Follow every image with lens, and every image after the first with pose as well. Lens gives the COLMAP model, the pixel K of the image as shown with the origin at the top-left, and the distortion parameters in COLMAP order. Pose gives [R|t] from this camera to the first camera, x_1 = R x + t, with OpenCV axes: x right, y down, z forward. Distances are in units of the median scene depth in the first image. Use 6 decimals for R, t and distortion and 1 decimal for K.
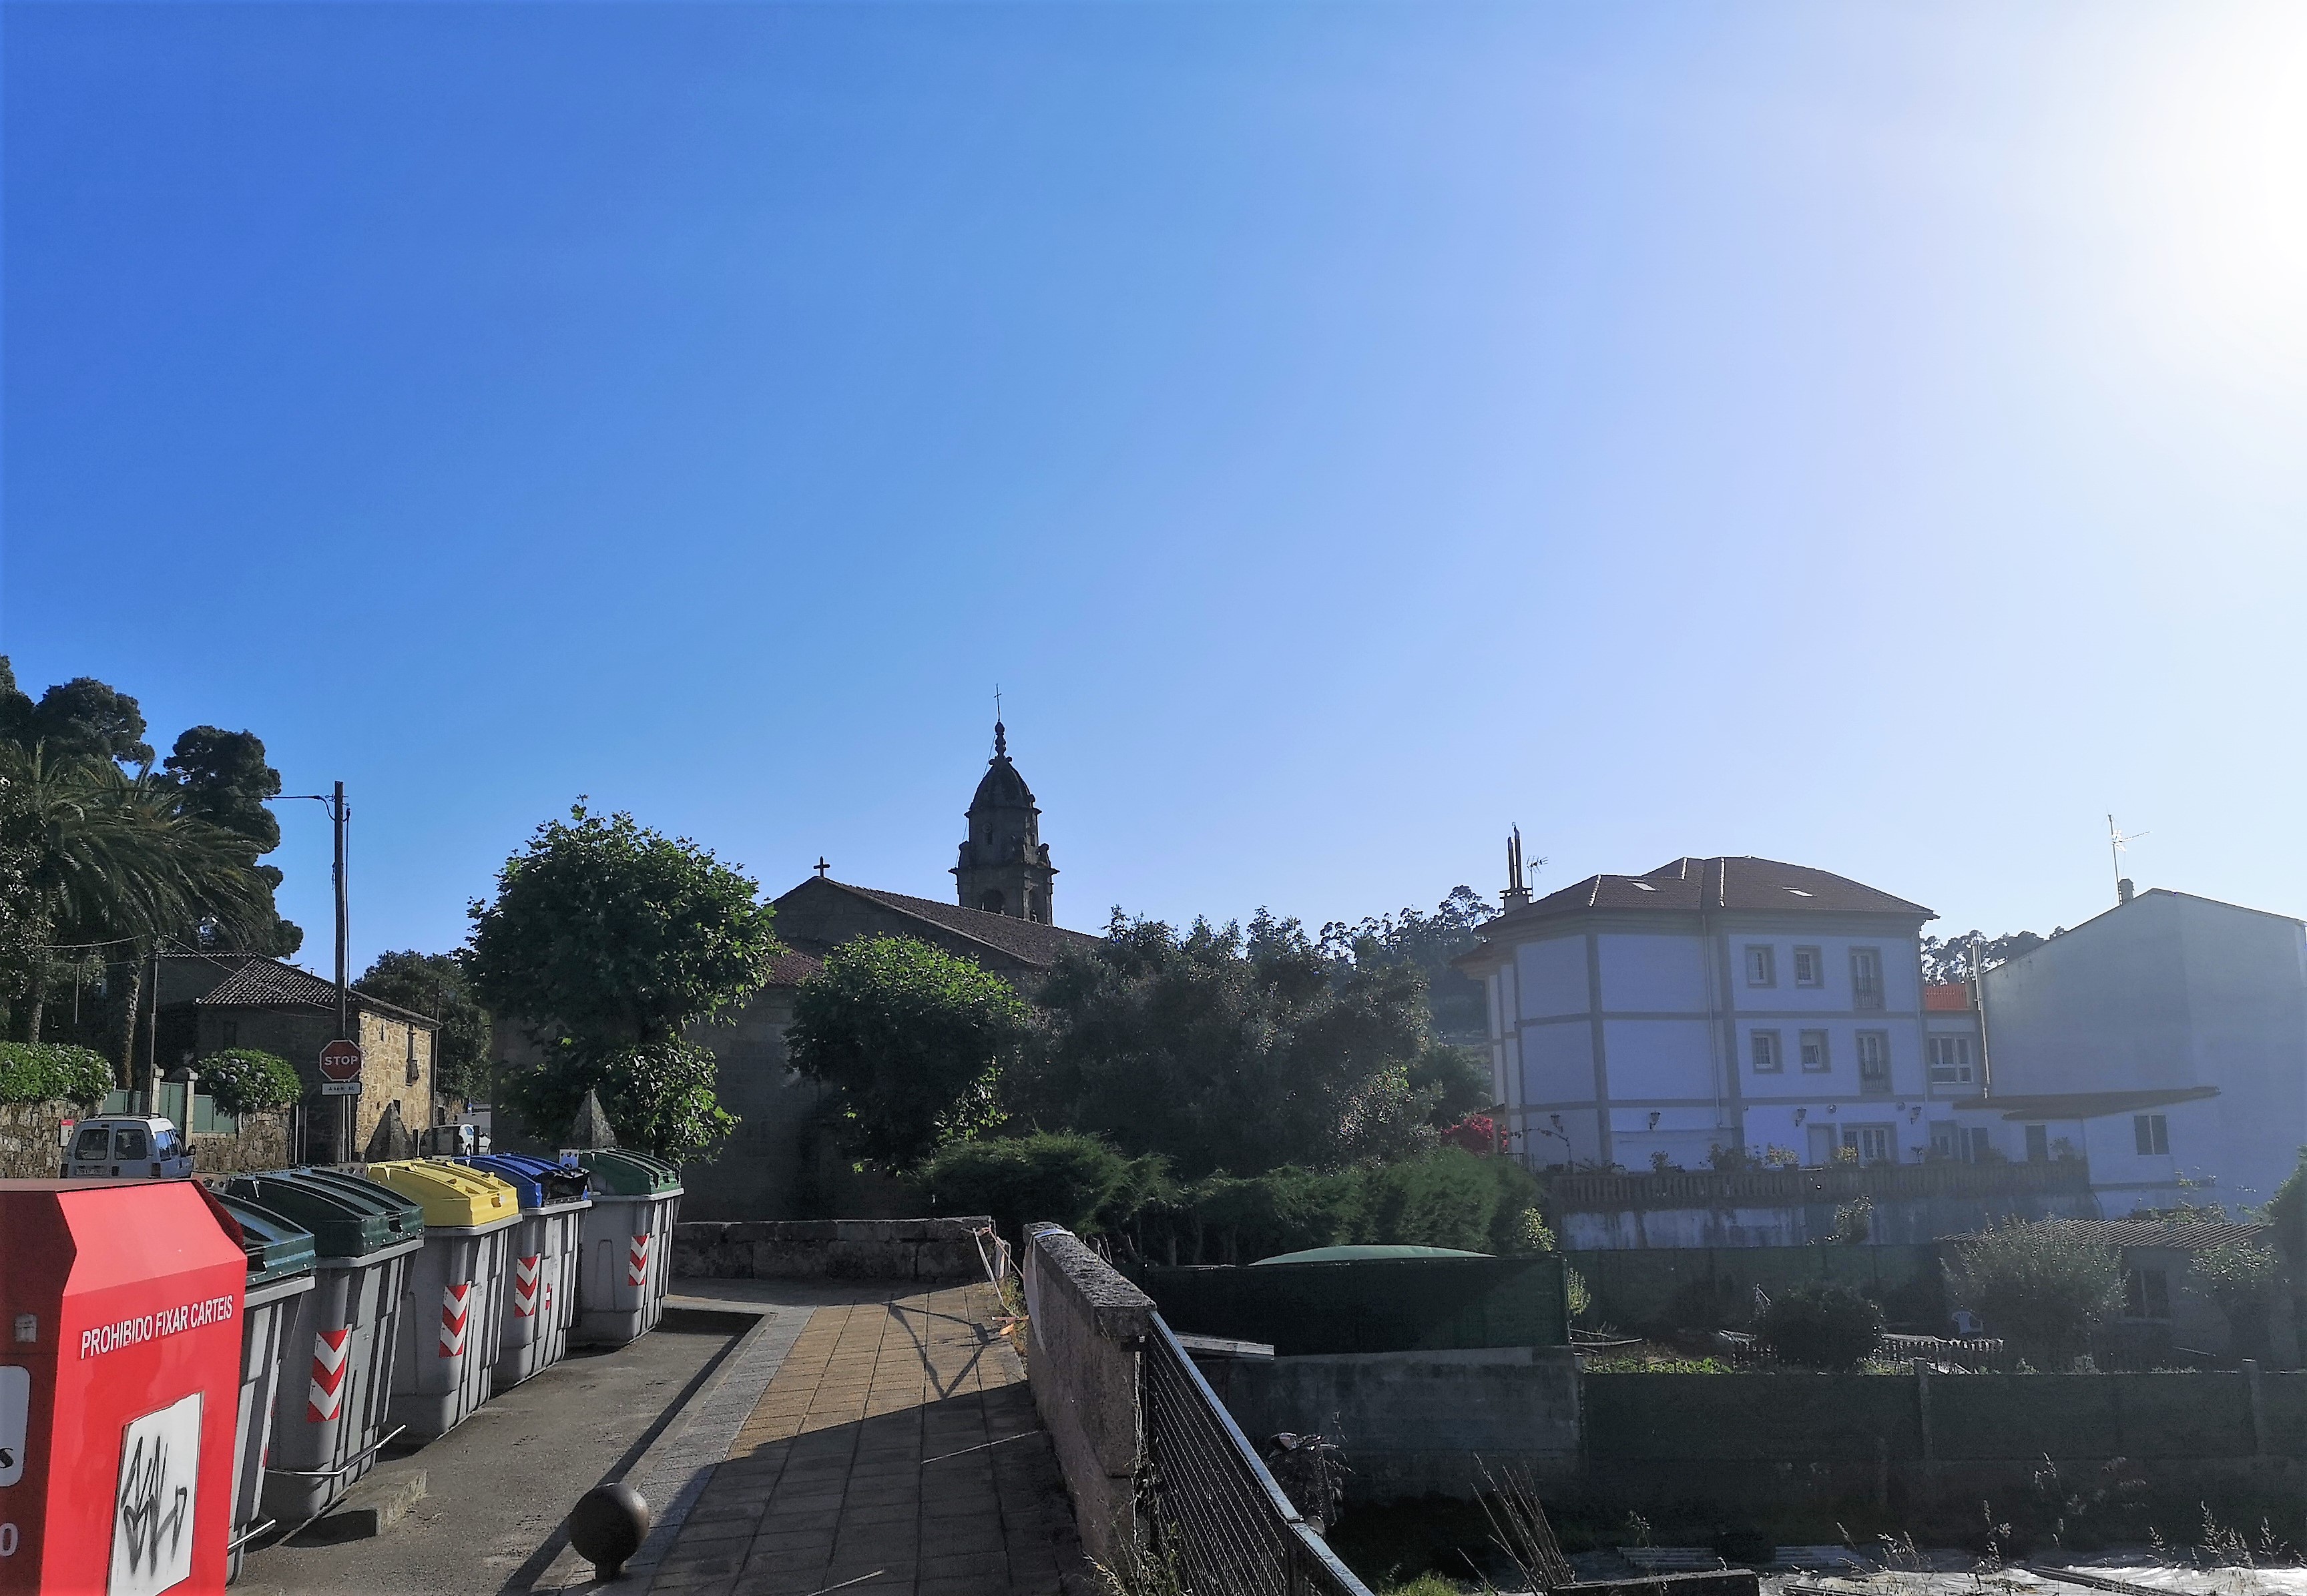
lens RADIAL K [[1879.4, 0, 1153.5], [0, 1879.4, 798.0], [0, 0, 1]] dist [0.070859, 0.000846]
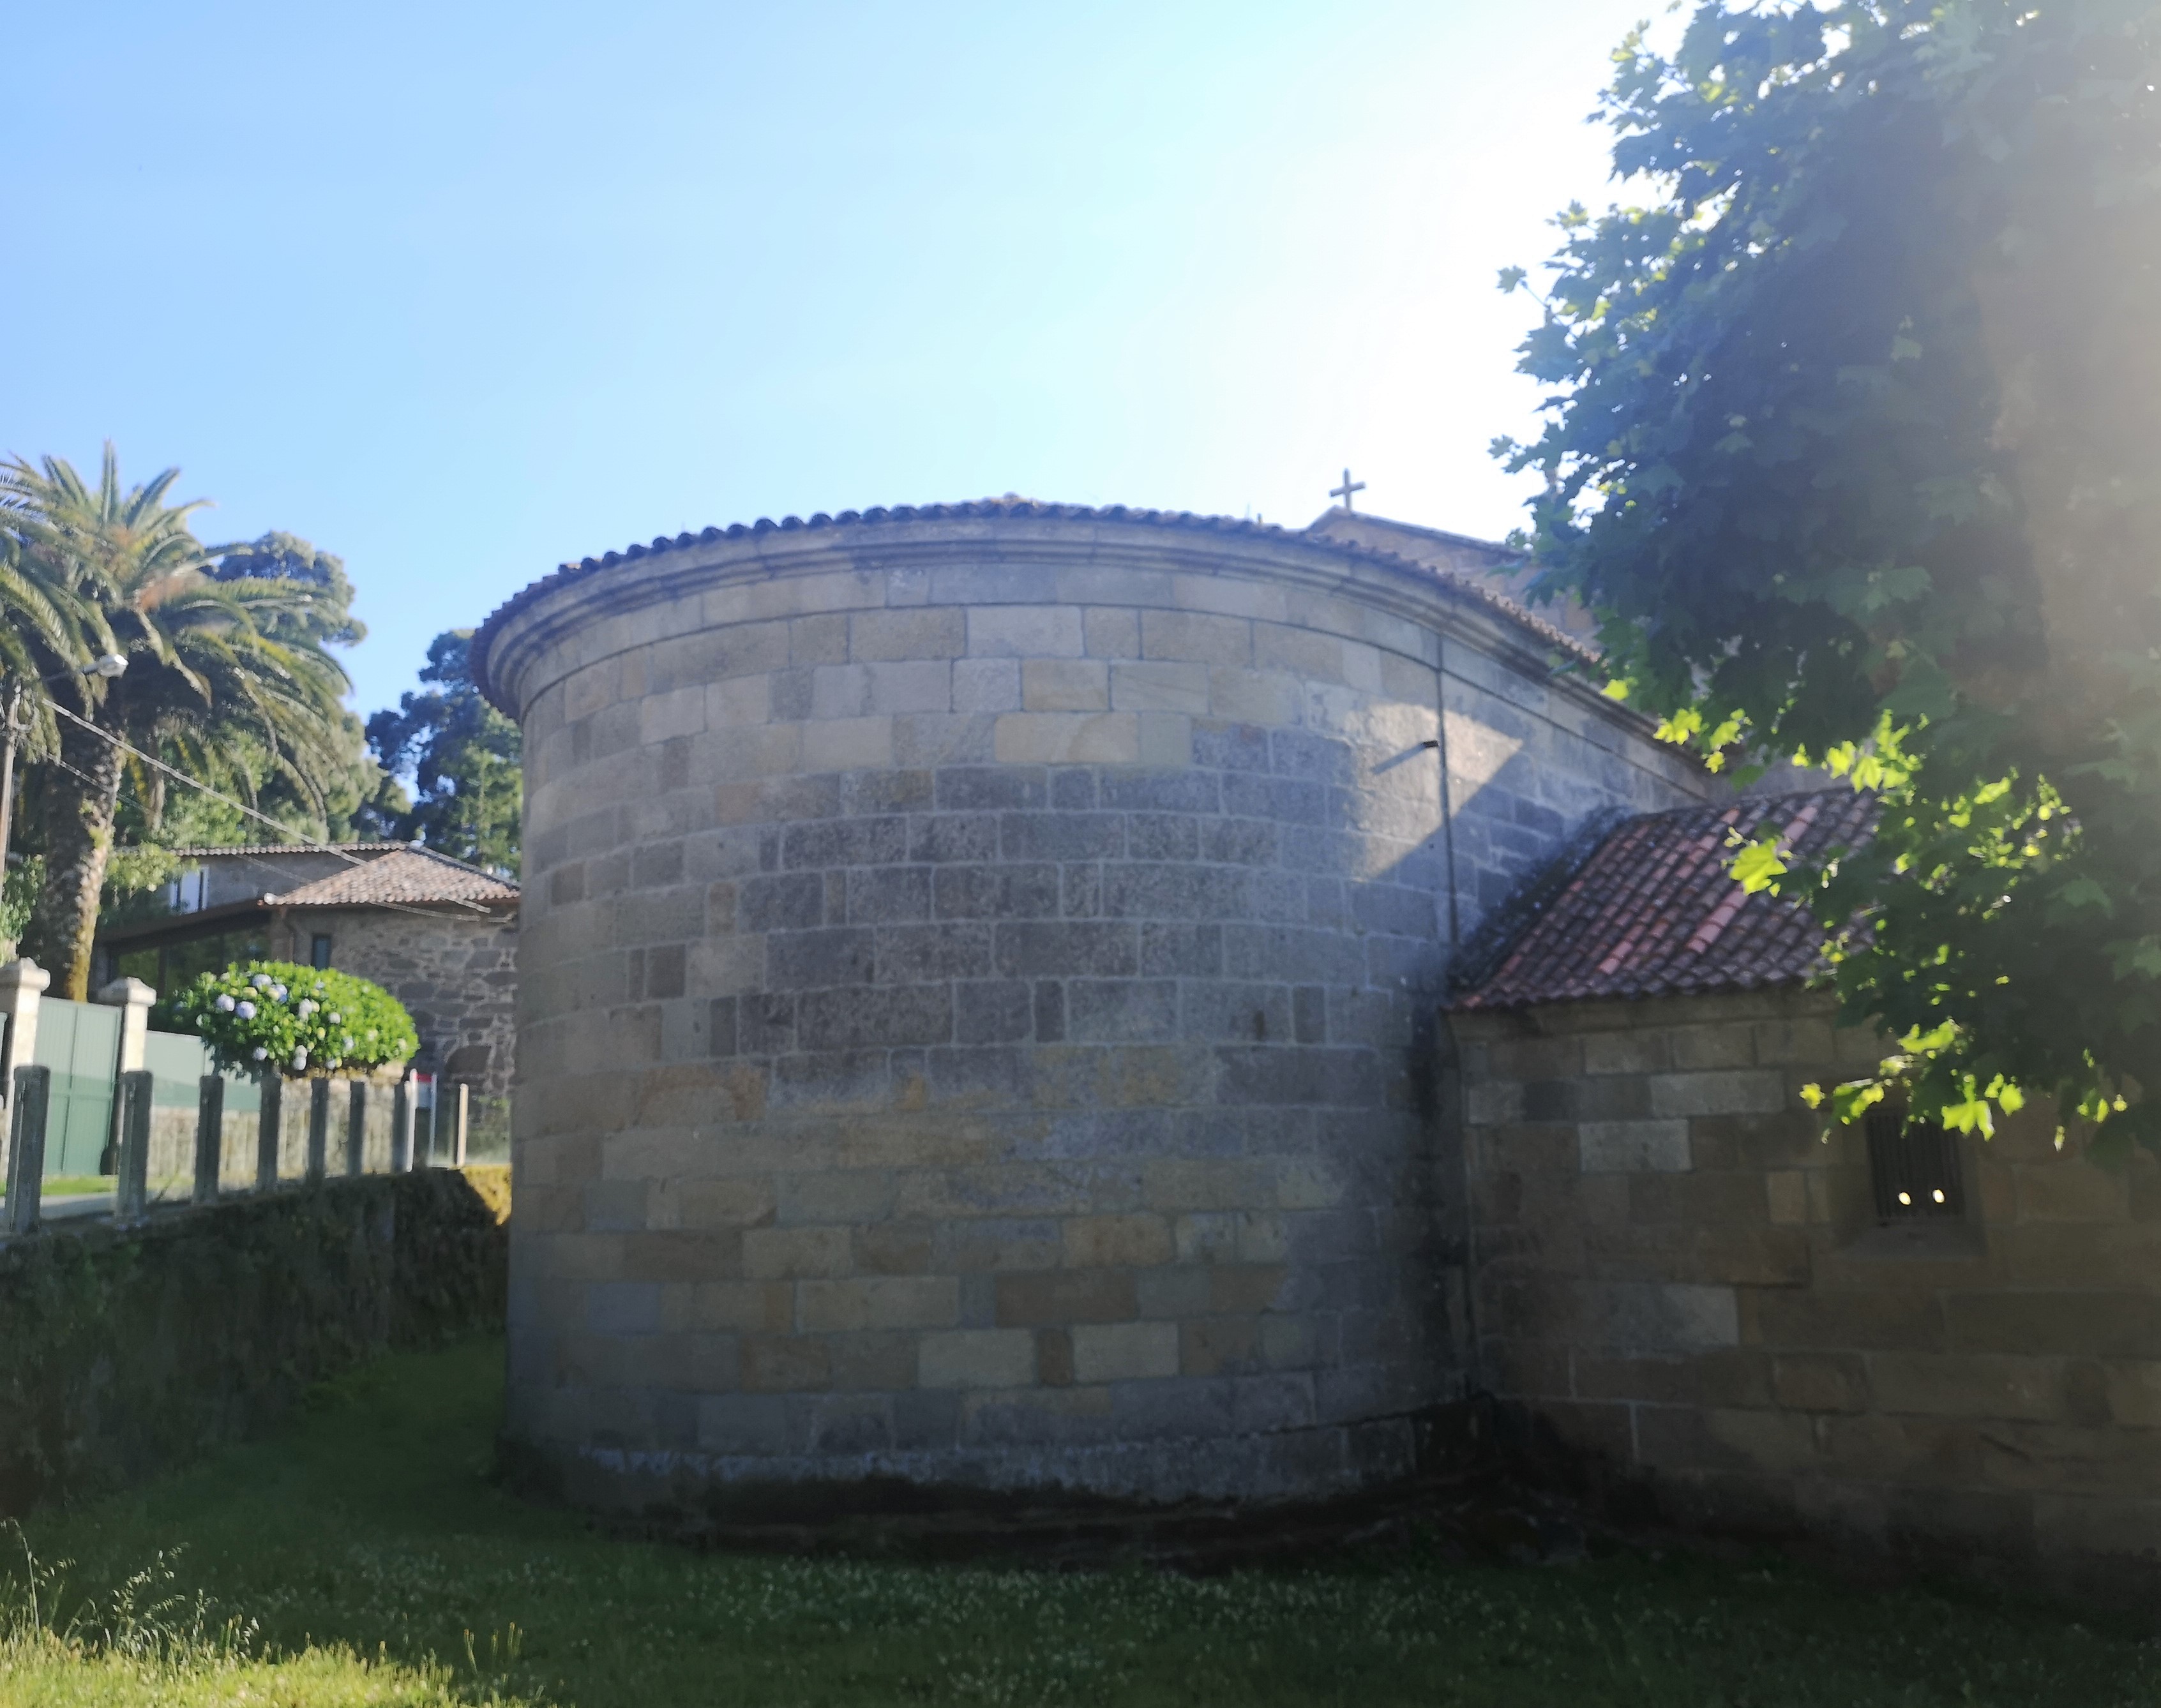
lens RADIAL K [[1818.1, 0, 1080.5], [0, 1818.1, 854.0], [0, 0, 1]] dist [-0.001093, -0.000867]
pose [[0.967917, -0.057606, -0.244576, -0.137938], [0.056341, 0.998337, -0.012171, 0.123277], [0.244871, -0.001999, 0.969554, 0.575673]]
